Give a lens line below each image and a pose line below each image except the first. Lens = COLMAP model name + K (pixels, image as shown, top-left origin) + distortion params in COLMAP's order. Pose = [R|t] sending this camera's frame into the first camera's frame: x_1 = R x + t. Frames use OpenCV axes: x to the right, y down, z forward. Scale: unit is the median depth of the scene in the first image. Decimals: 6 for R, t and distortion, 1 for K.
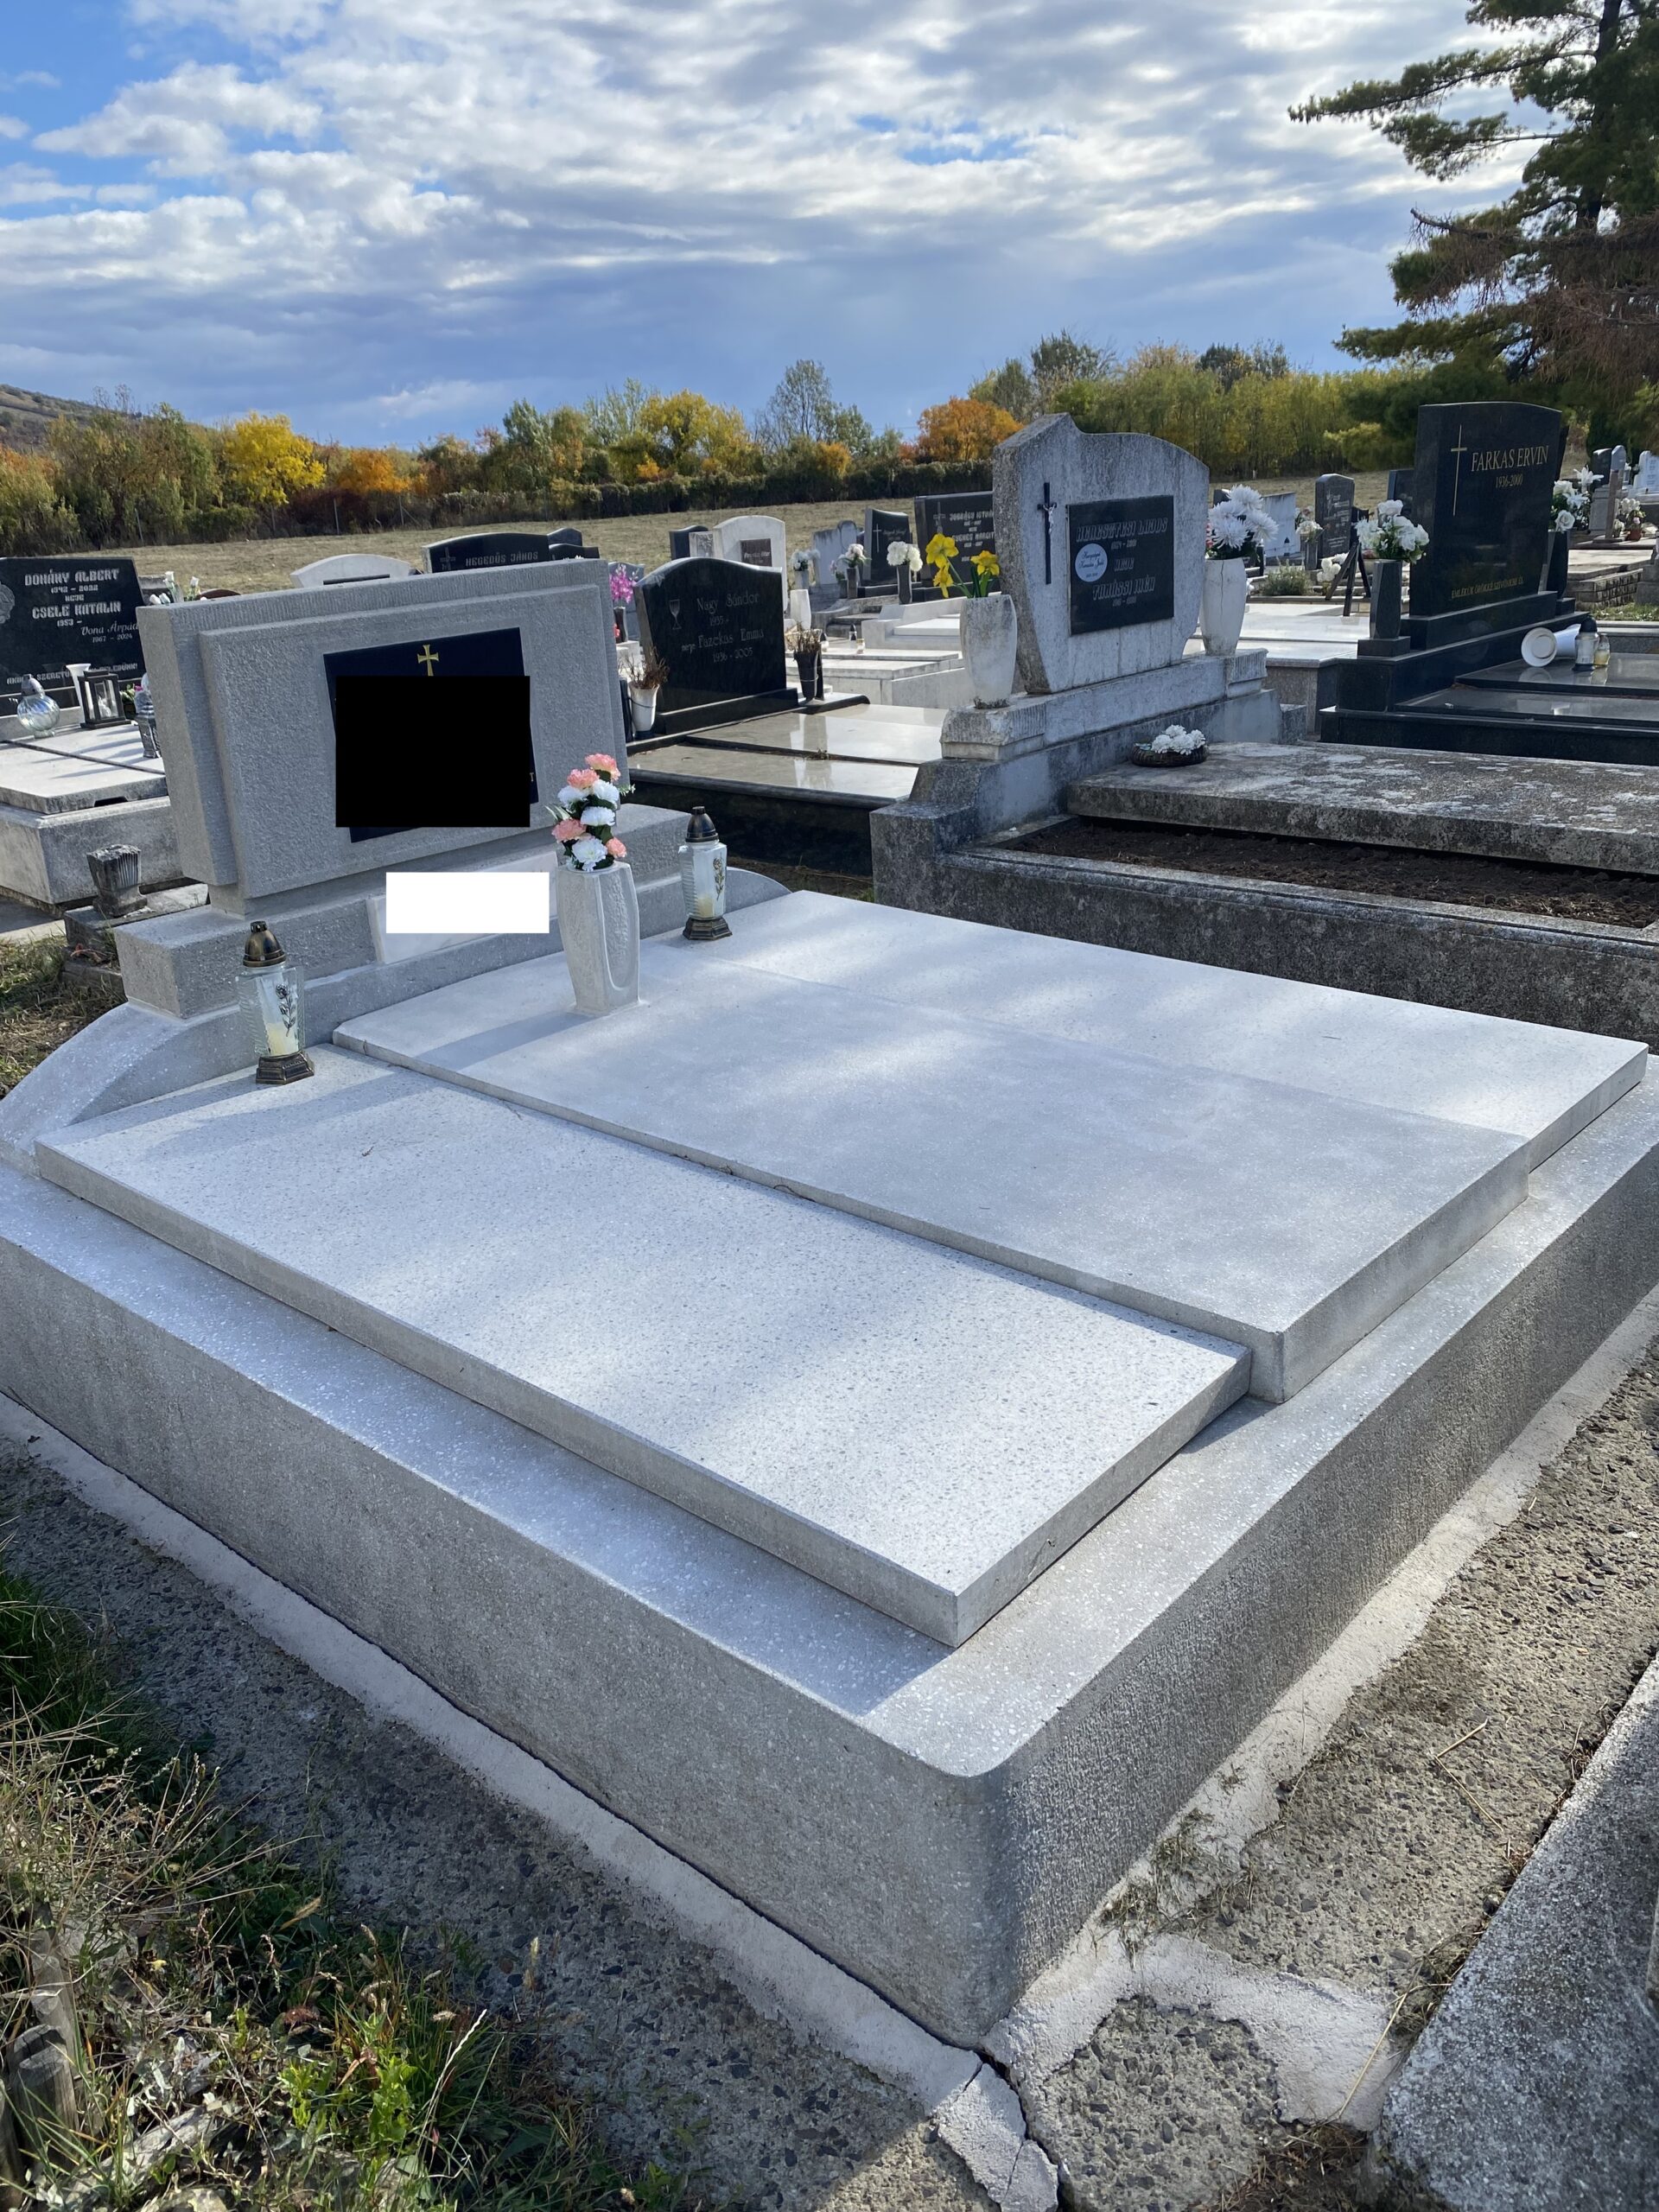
lens RADIAL K [[1672.7, 0, 830.6], [0, 1672.7, 1107.9], [0, 0, 1]] dist [-0.035534, 0.029885]
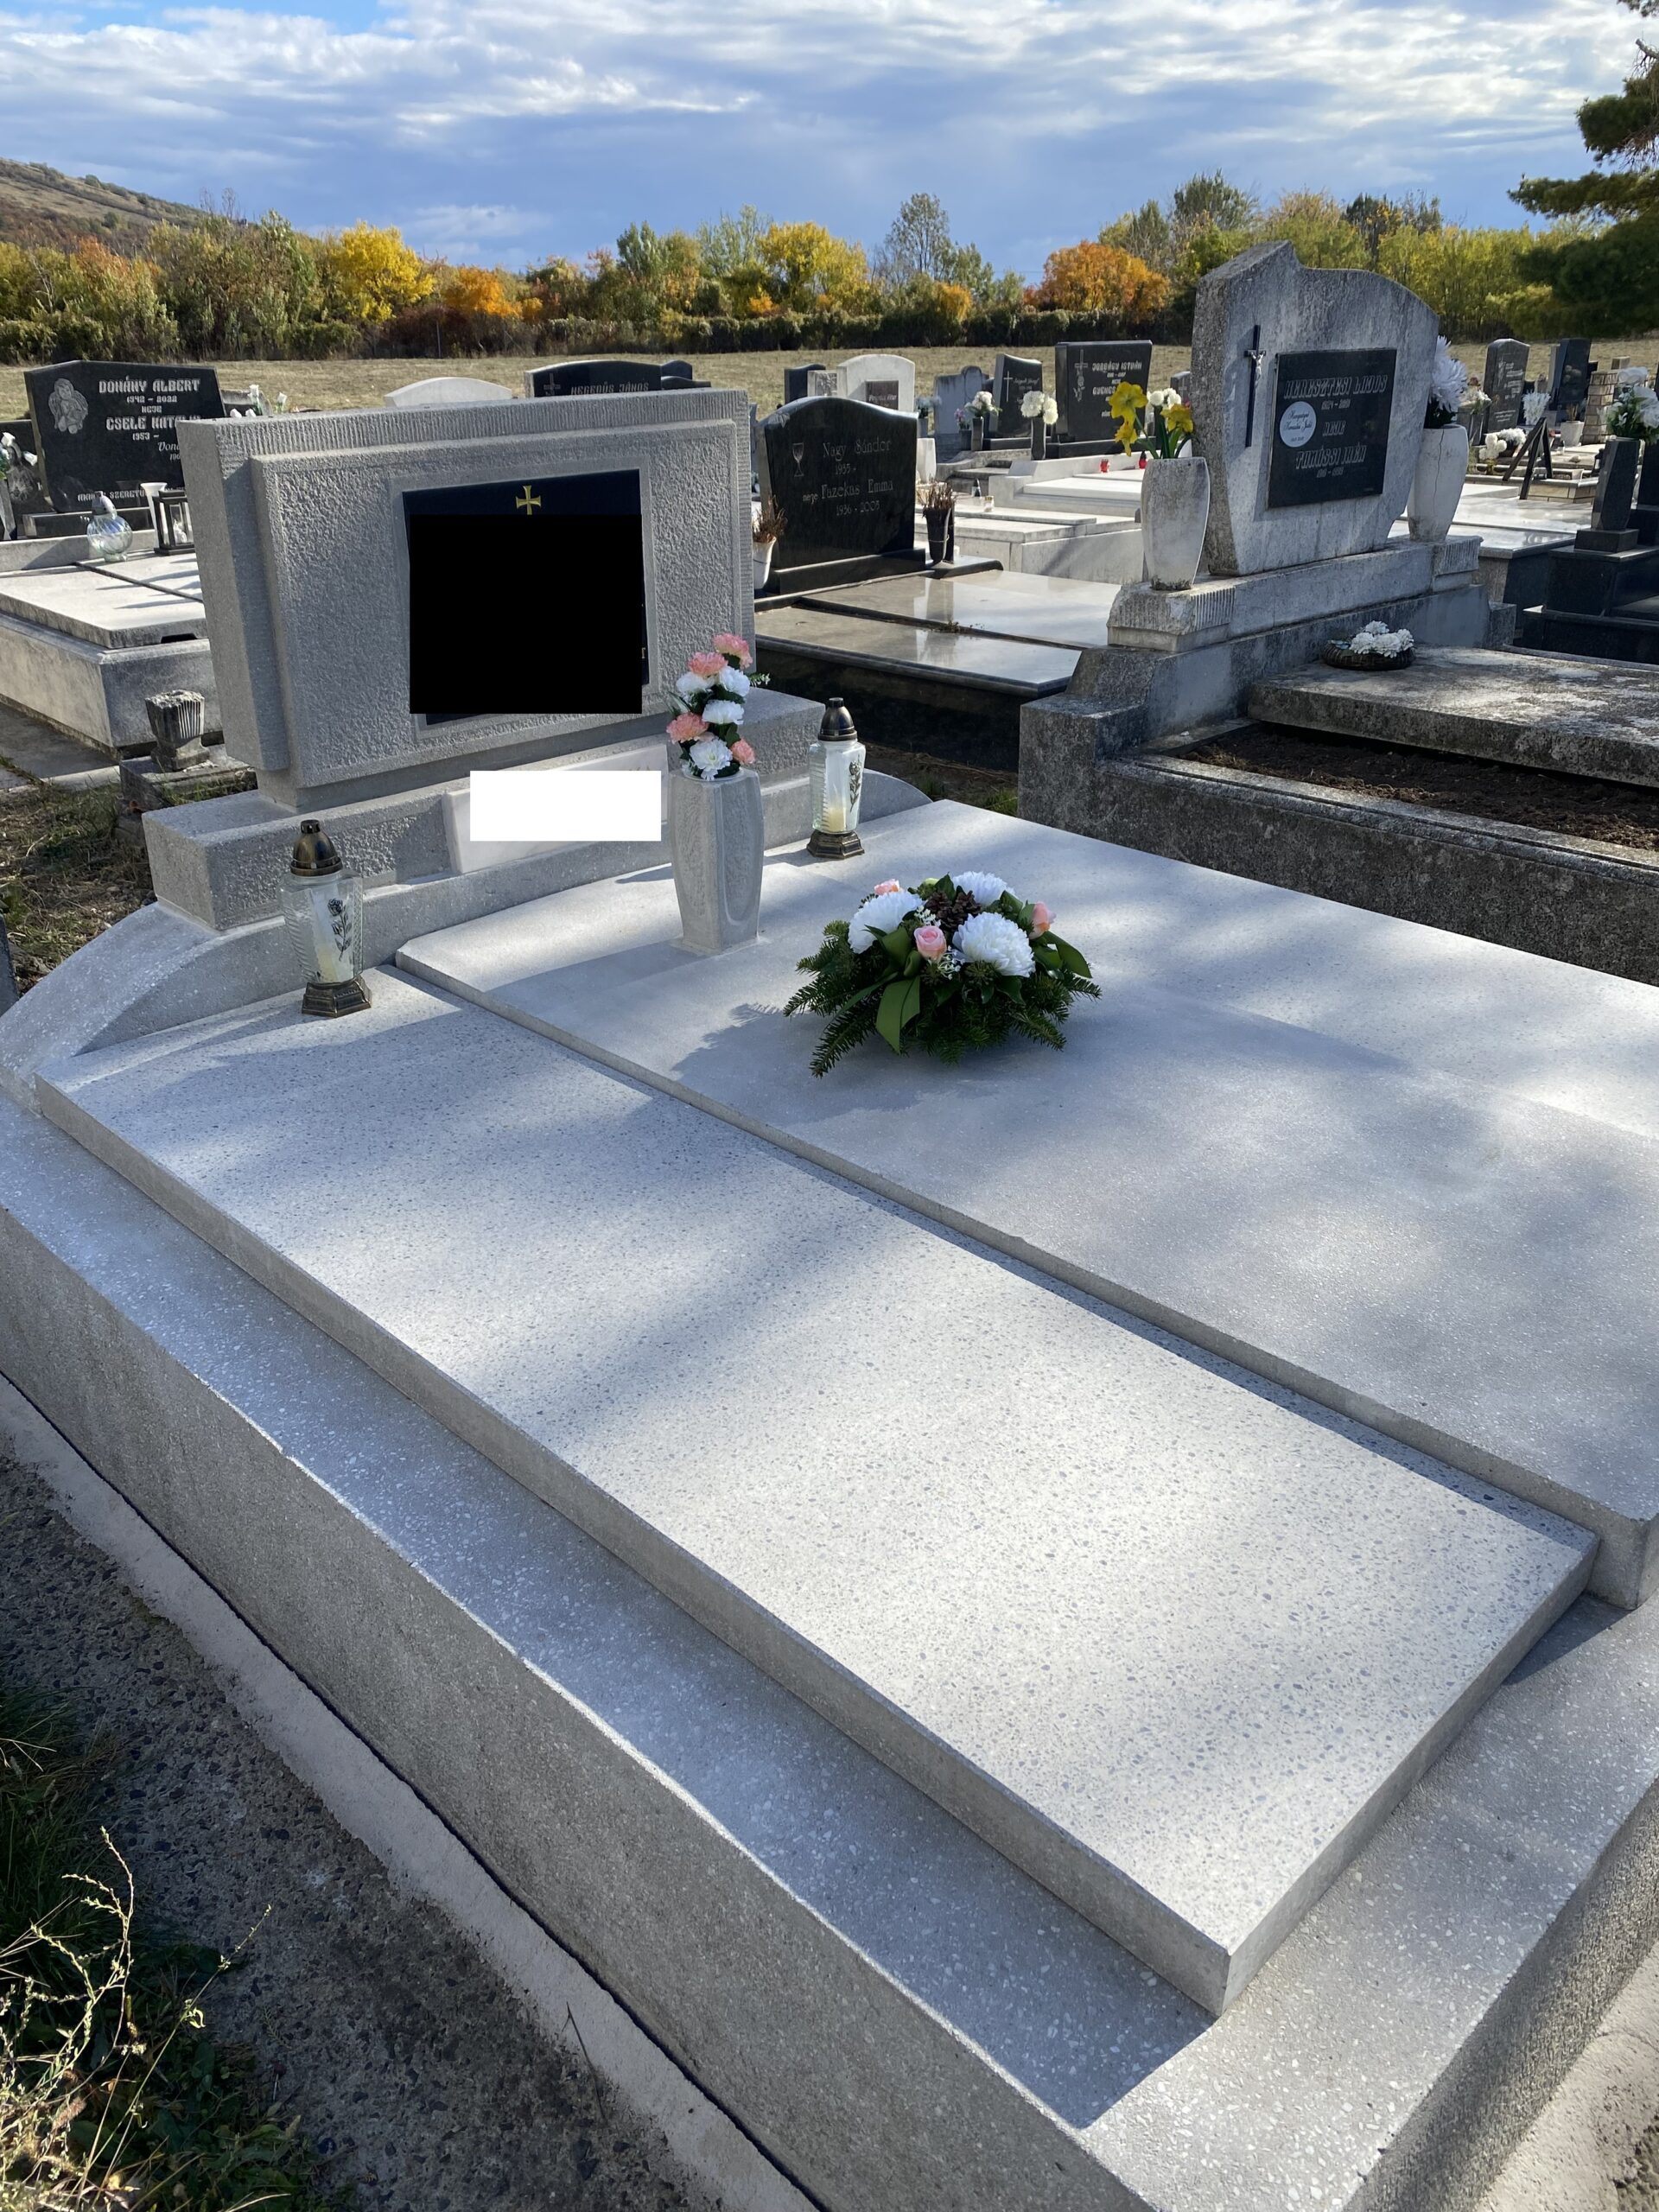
lens RADIAL K [[1672.7, 0, 830.6], [0, 1672.7, 1107.9], [0, 0, 1]] dist [-0.035534, 0.029885]
pose [[0.997110, 0.064885, -0.039506, -0.027659], [-0.061450, 0.994678, 0.082706, -0.033495], [0.044662, -0.080040, 0.995791, 0.110563]]
